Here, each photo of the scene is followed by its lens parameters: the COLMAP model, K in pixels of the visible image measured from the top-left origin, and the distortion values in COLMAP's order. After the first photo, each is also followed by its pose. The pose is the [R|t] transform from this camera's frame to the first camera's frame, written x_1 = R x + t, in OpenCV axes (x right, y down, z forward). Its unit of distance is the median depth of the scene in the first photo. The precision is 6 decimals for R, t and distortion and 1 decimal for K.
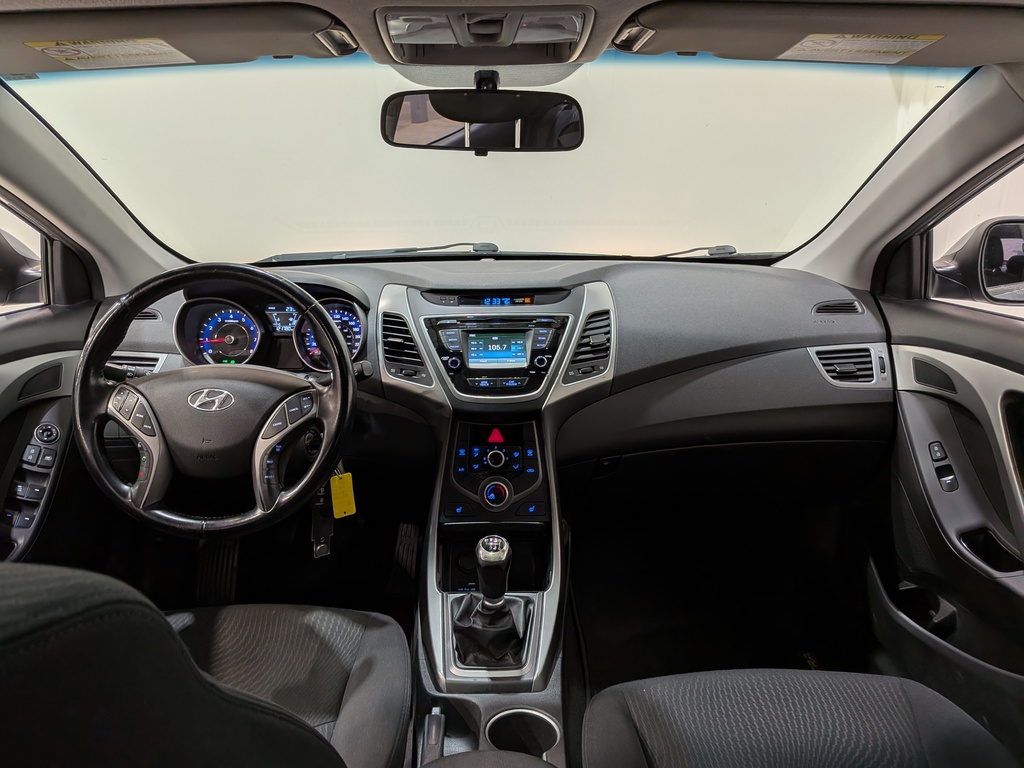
lens RADIAL K [[755.5, 0, 487.9], [0, 755.5, 381.2], [0, 0, 1]] dist [0.091607, -0.183873]
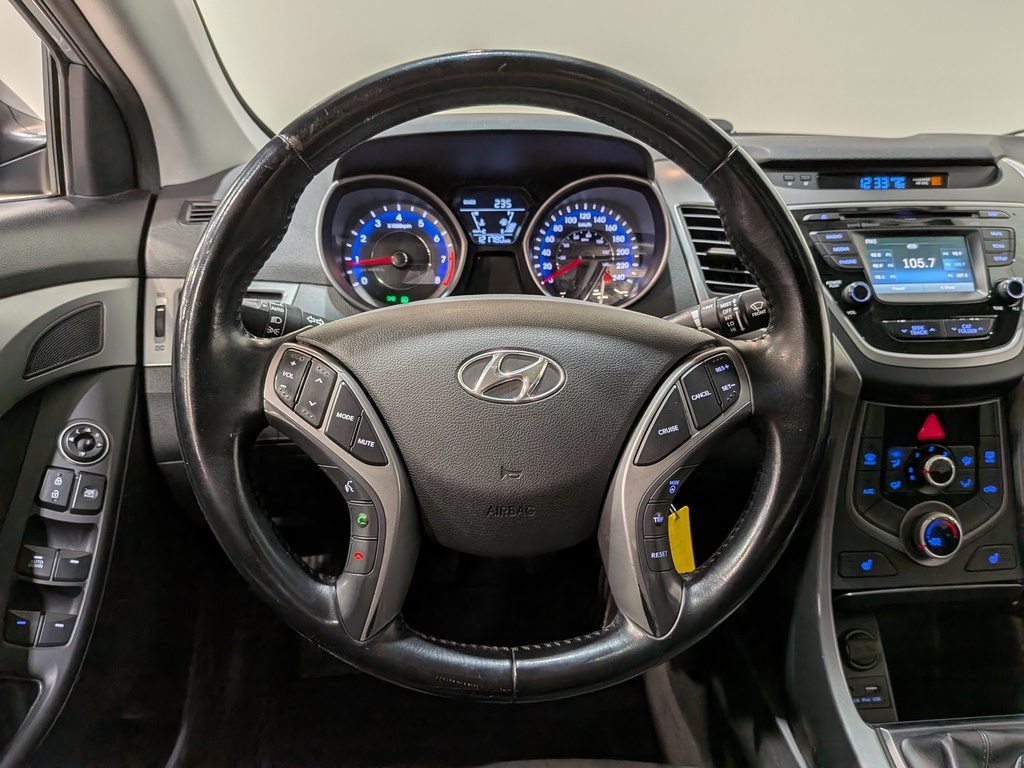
lens RADIAL K [[752.1, 0, 512.0], [0, 752.1, 396.4], [0, 0, 1]] dist [0.084763, -0.160596]
pose [[0.998207, -0.019283, 0.056668, -0.320130], [0.014562, 0.996479, 0.082574, 0.001127], [-0.058060, -0.081601, 0.994972, 0.482585]]
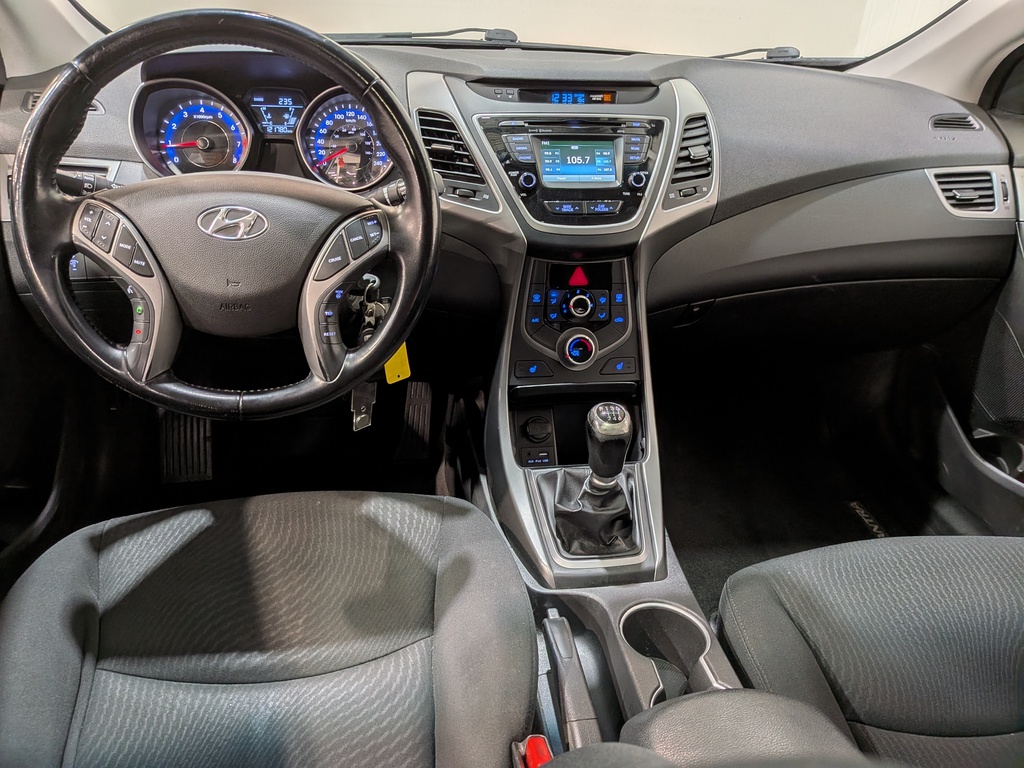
lens RADIAL K [[752.1, 0, 512.0], [0, 752.1, 396.4], [0, 0, 1]] dist [0.084763, -0.160596]
pose [[0.986247, -0.030674, 0.162405, -0.192013], [-0.006466, 0.974714, 0.223364, 0.018505], [-0.165150, -0.221342, 0.961110, 0.223775]]
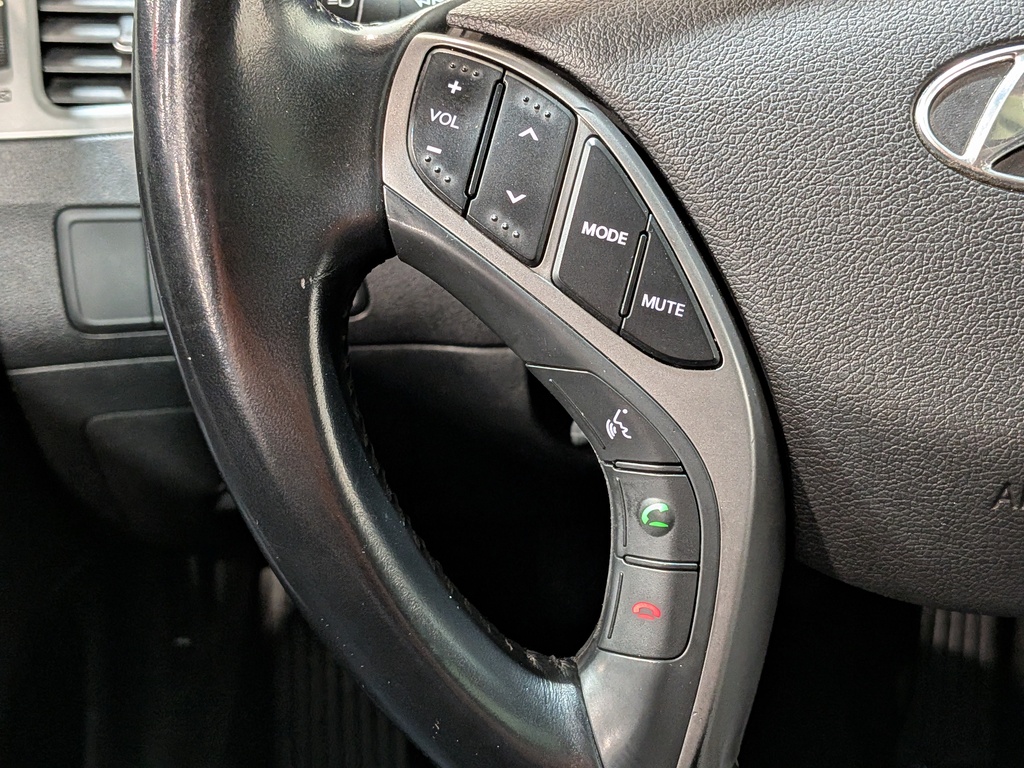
lens RADIAL K [[752.1, 0, 512.0], [0, 752.1, 396.4], [0, 0, 1]] dist [0.084763, -0.160596]
pose [[0.999091, -0.016753, -0.039202, -0.387166], [0.025188, 0.973855, 0.225771, 0.035104], [0.034395, -0.226553, 0.973391, 0.700157]]
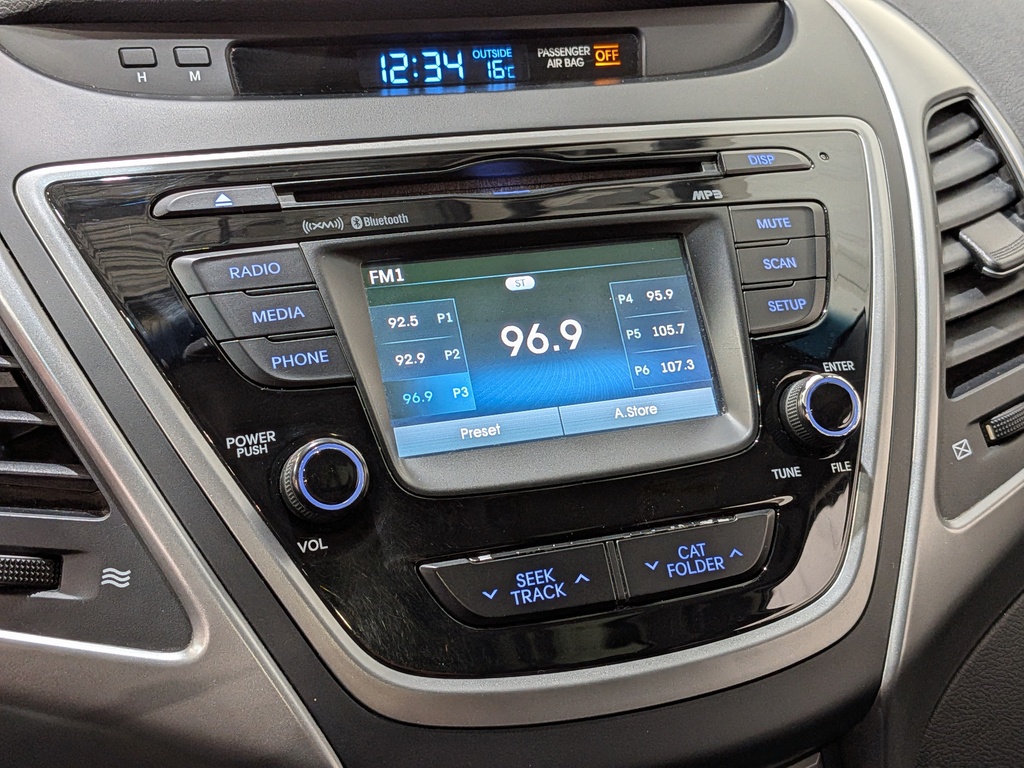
lens RADIAL K [[1532.3, 0, 512.0], [0, 1532.3, 384.0], [0, 0, 1]] dist [0.035763, 0.051664]
pose [[0.933452, -0.099662, 0.344580, -0.114262], [0.077292, 0.993945, 0.078095, -0.063338], [-0.350277, -0.046265, 0.935503, 0.708255]]
